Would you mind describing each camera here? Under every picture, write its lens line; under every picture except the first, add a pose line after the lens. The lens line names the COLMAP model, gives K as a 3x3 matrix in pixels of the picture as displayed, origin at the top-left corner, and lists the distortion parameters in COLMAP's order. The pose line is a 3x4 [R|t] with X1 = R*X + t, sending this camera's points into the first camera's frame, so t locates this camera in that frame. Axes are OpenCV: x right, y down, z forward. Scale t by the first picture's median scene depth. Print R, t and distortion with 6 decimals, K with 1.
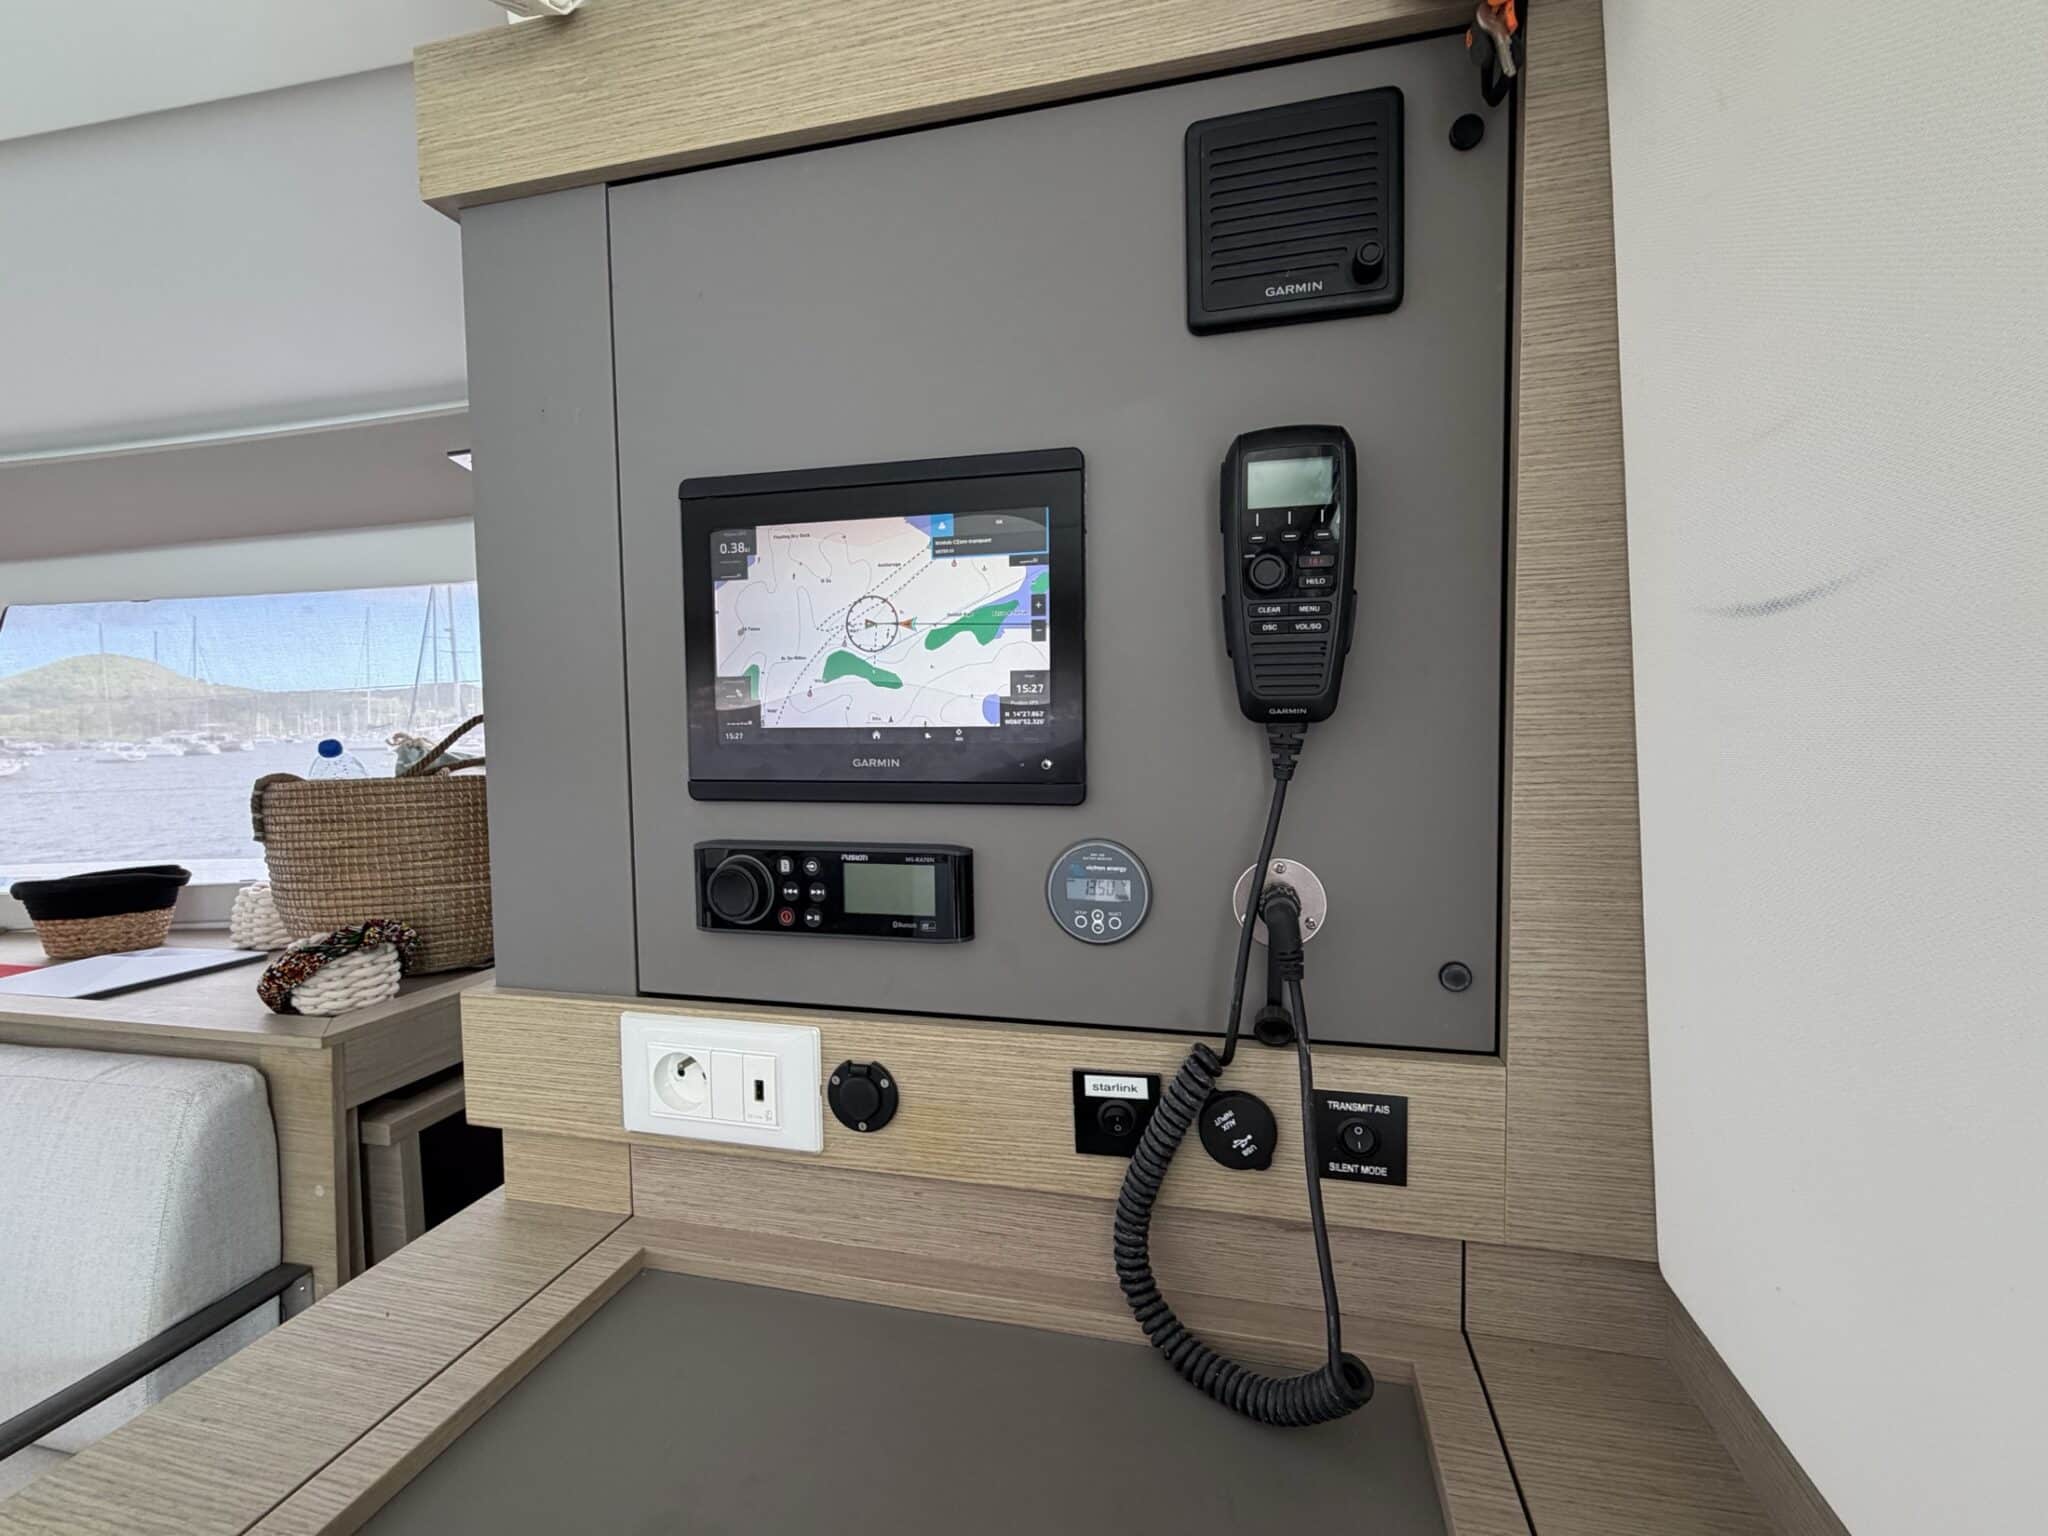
lens RADIAL K [[904.6, 0, 1016.4], [0, 904.6, 774.6], [0, 0, 1]] dist [-0.002337, -0.000055]
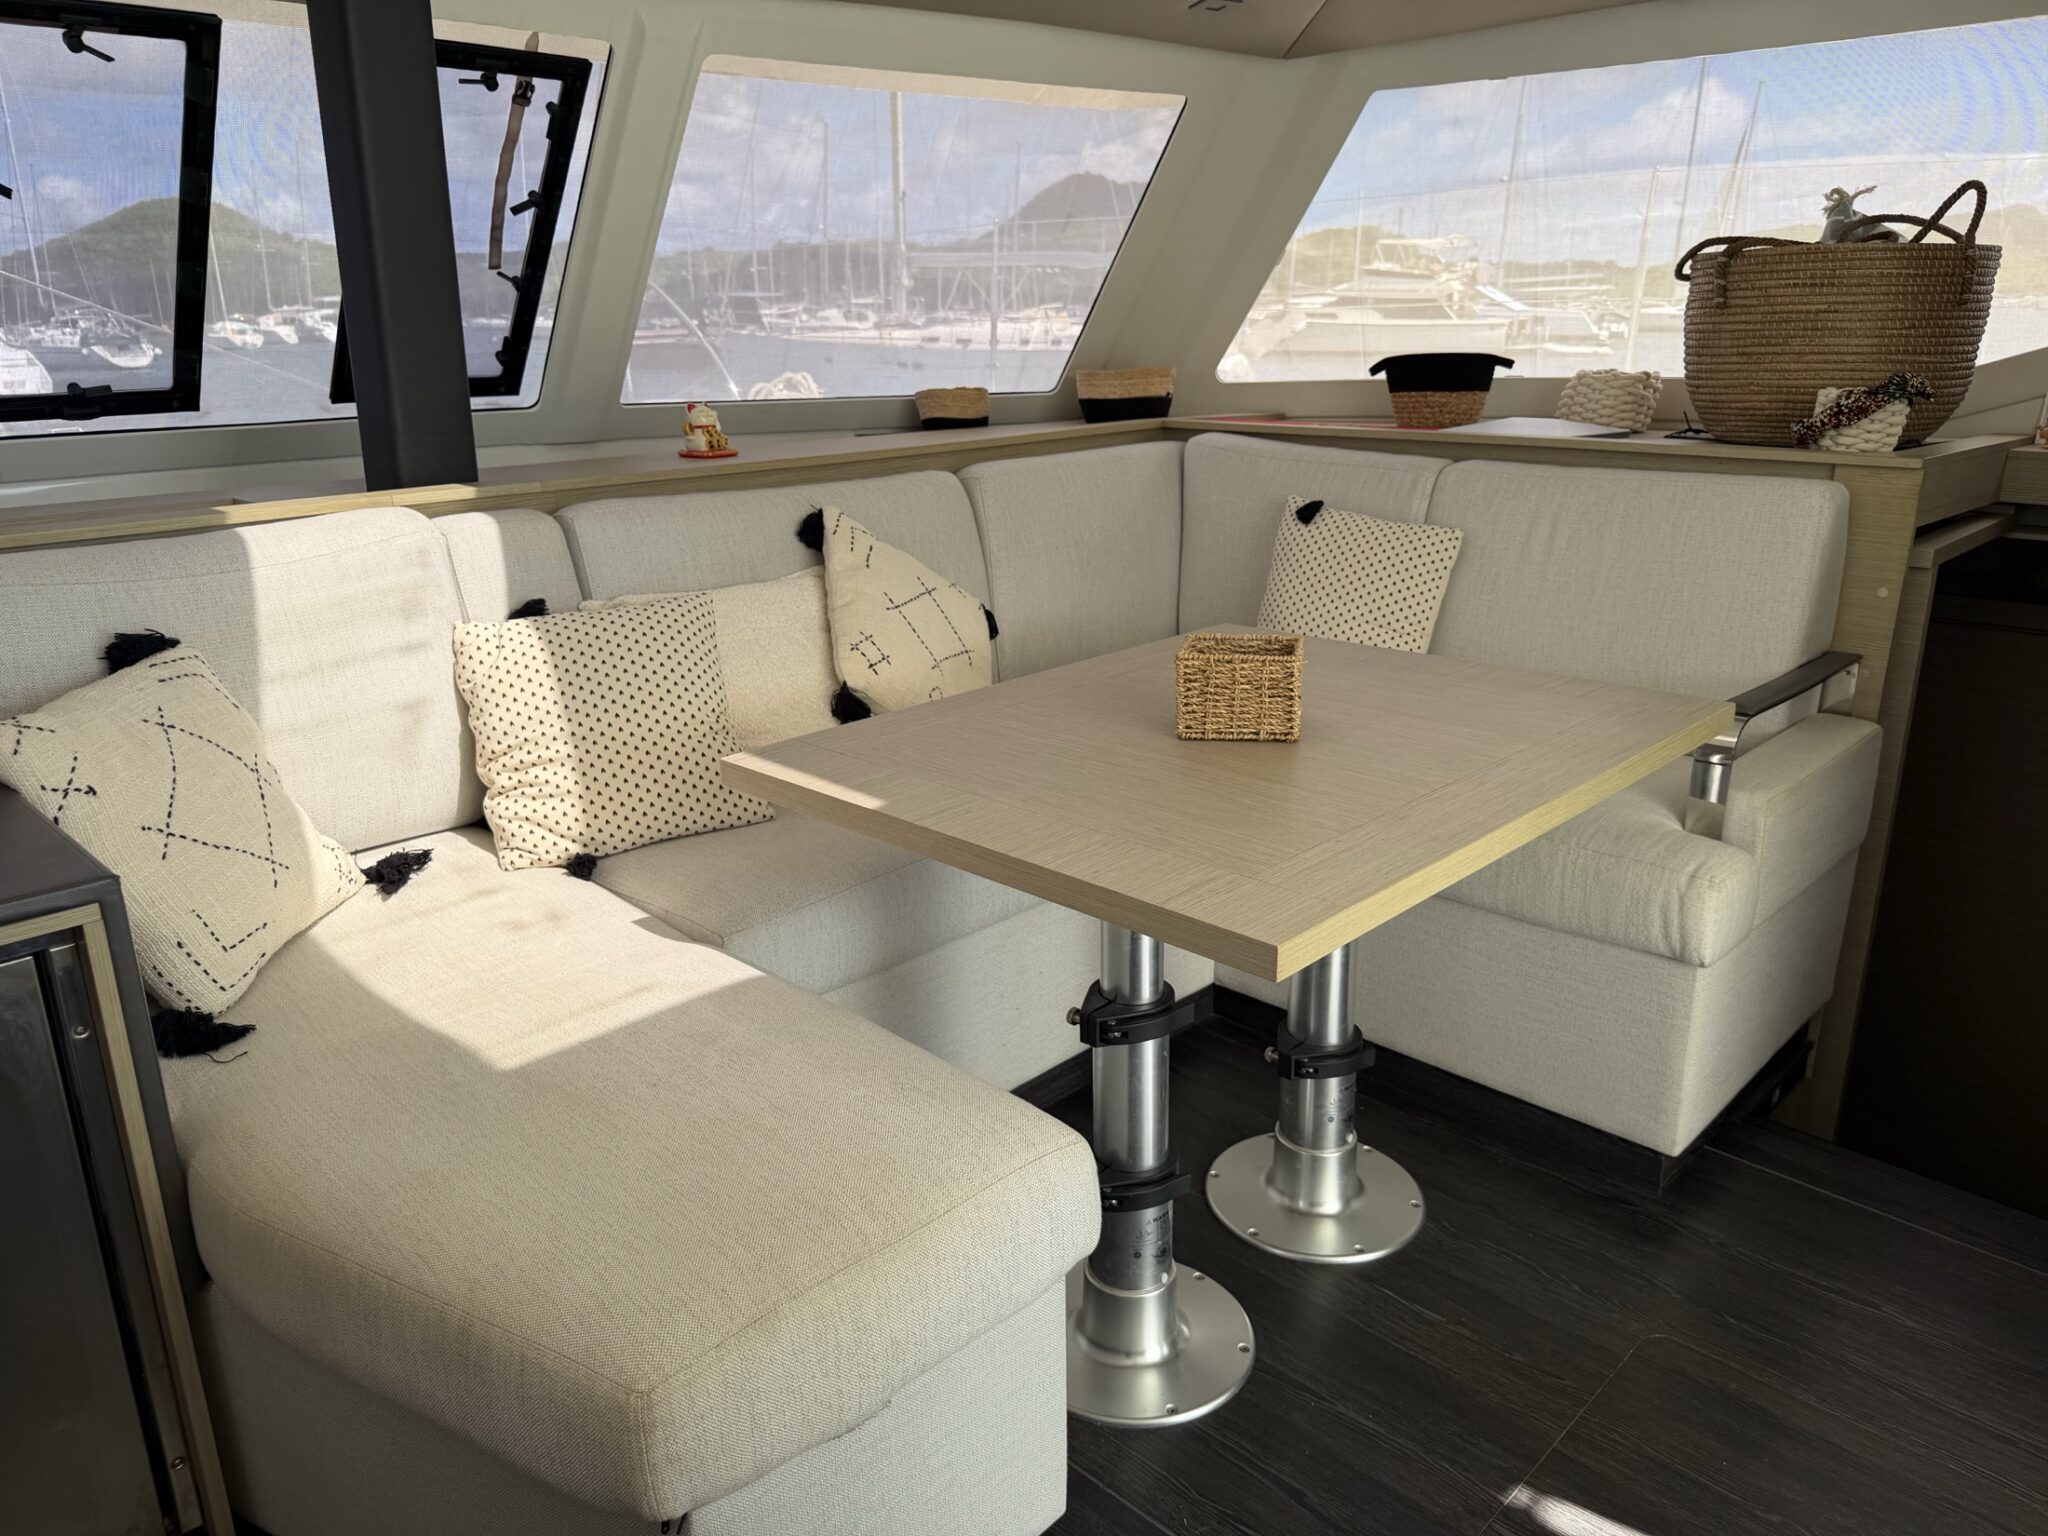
lens RADIAL K [[1456.6, 0, 1029.9], [0, 1456.6, 782.4], [0, 0, 1]] dist [0.018465, -0.028942]
pose [[0.862483, 0.170402, -0.476536, -0.705774], [-0.040820, 0.961965, 0.270105, 0.205429], [0.504438, -0.213508, 0.836634, -1.115534]]
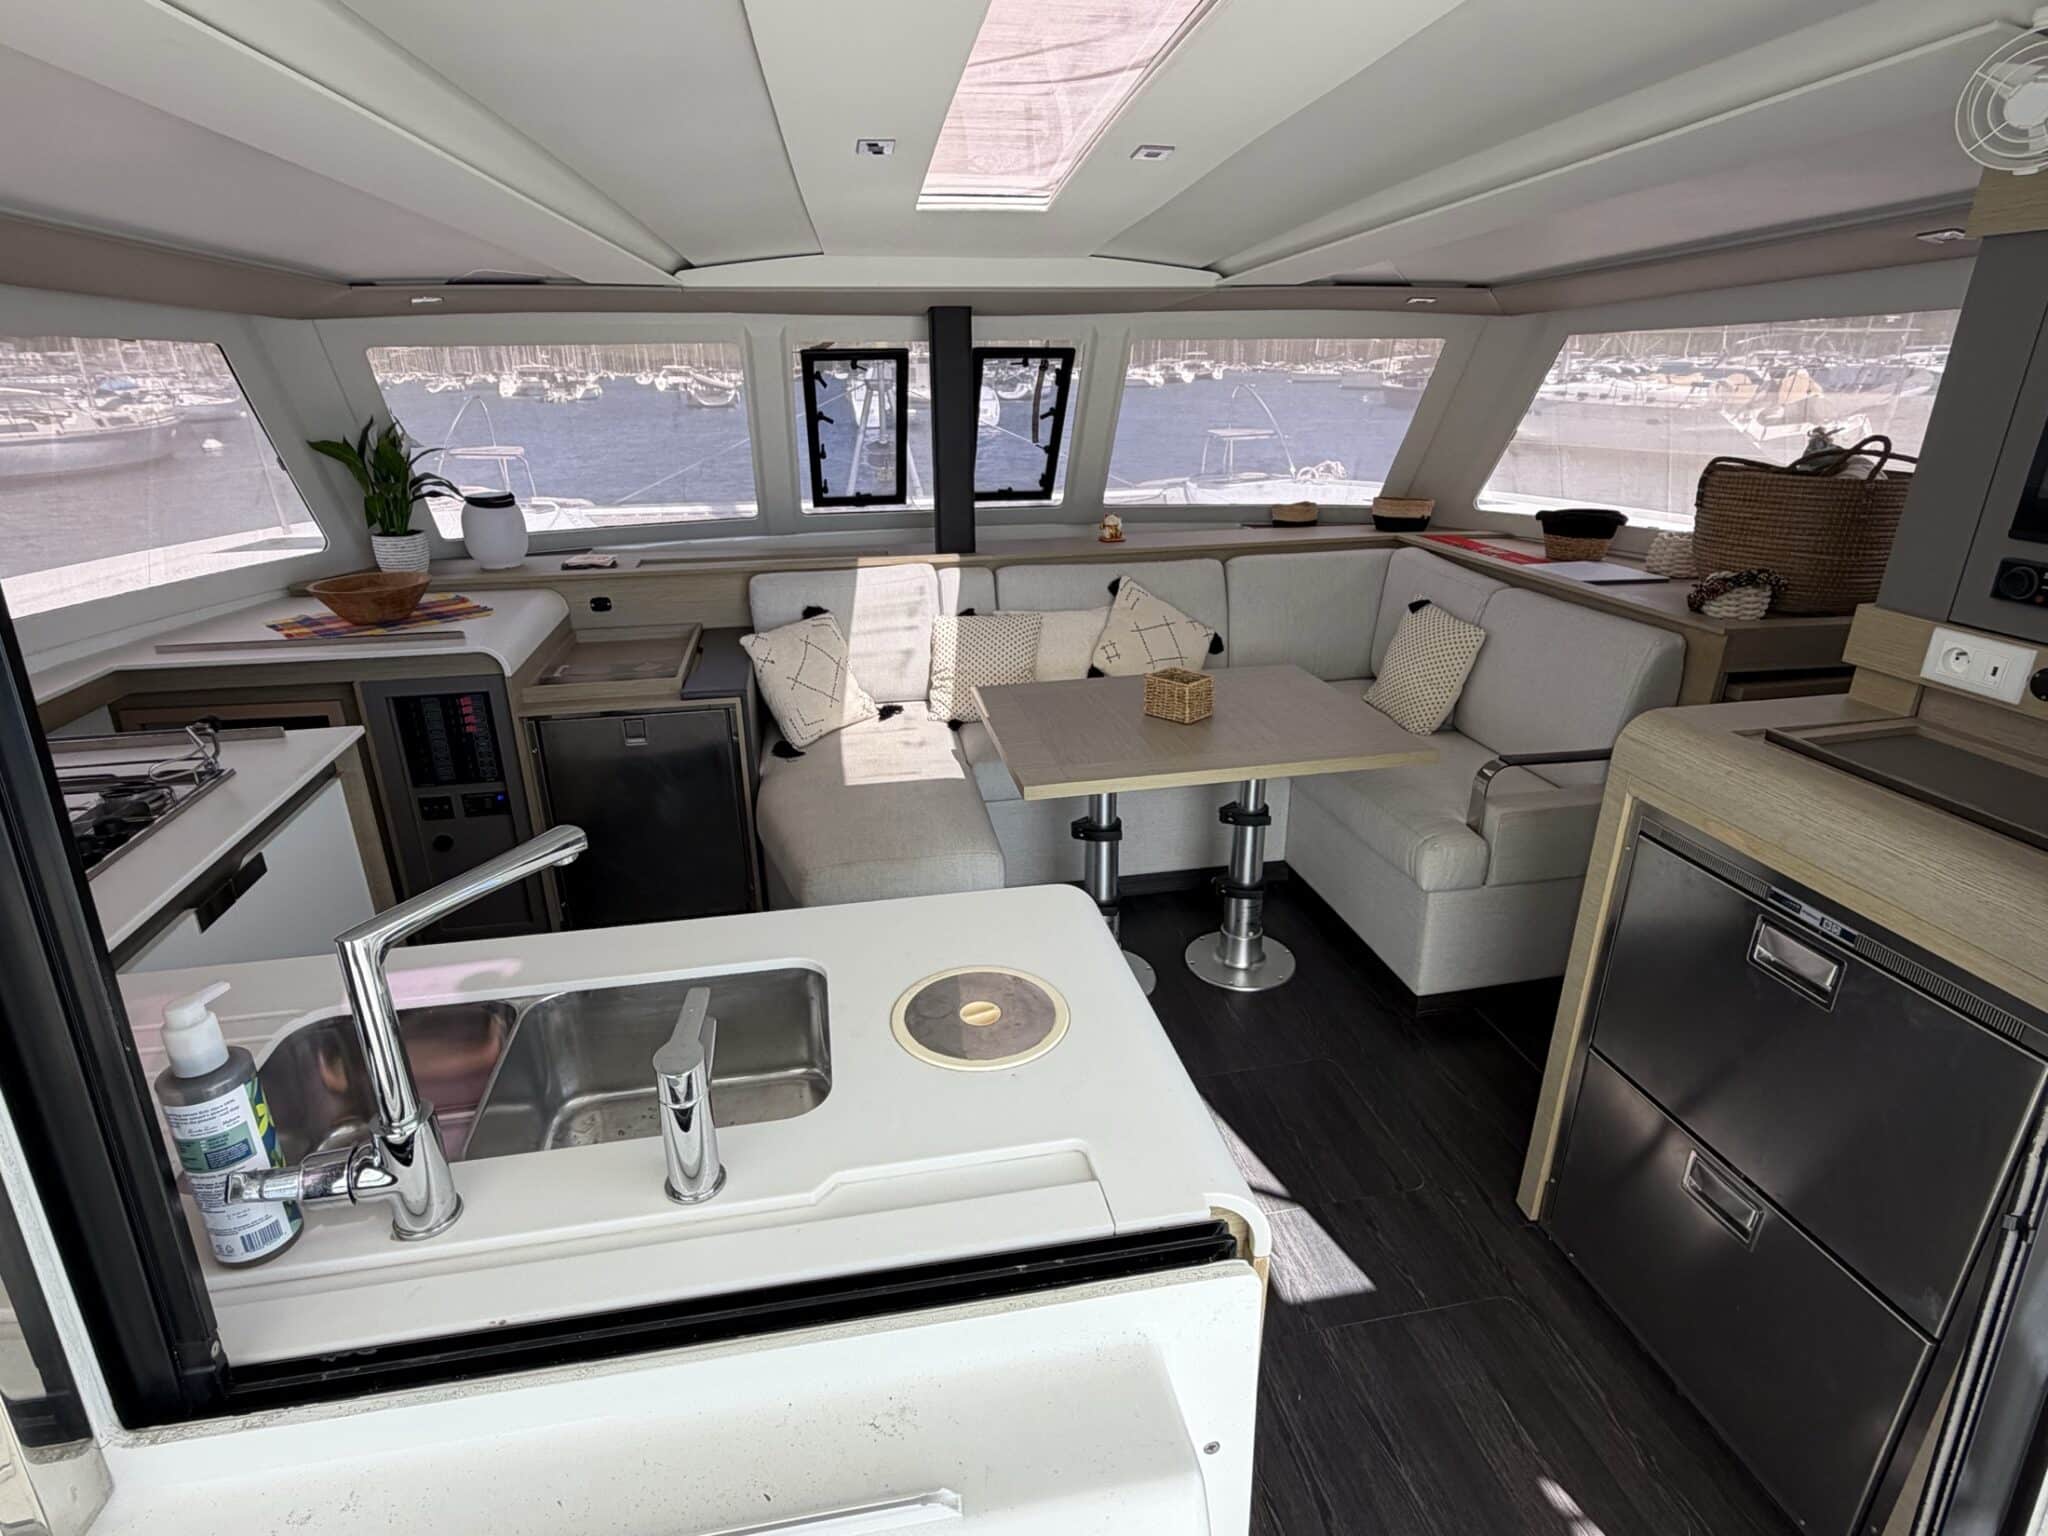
lens RADIAL K [[1052.9, 0, 1013.2], [0, 1052.9, 763.0], [0, 0, 1]] dist [0.003947, -0.001992]
pose [[0.415132, 0.339643, -0.843984, 0.443643], [-0.053943, 0.935255, 0.349840, -0.101985], [0.908161, -0.099702, 0.406576, -1.032215]]
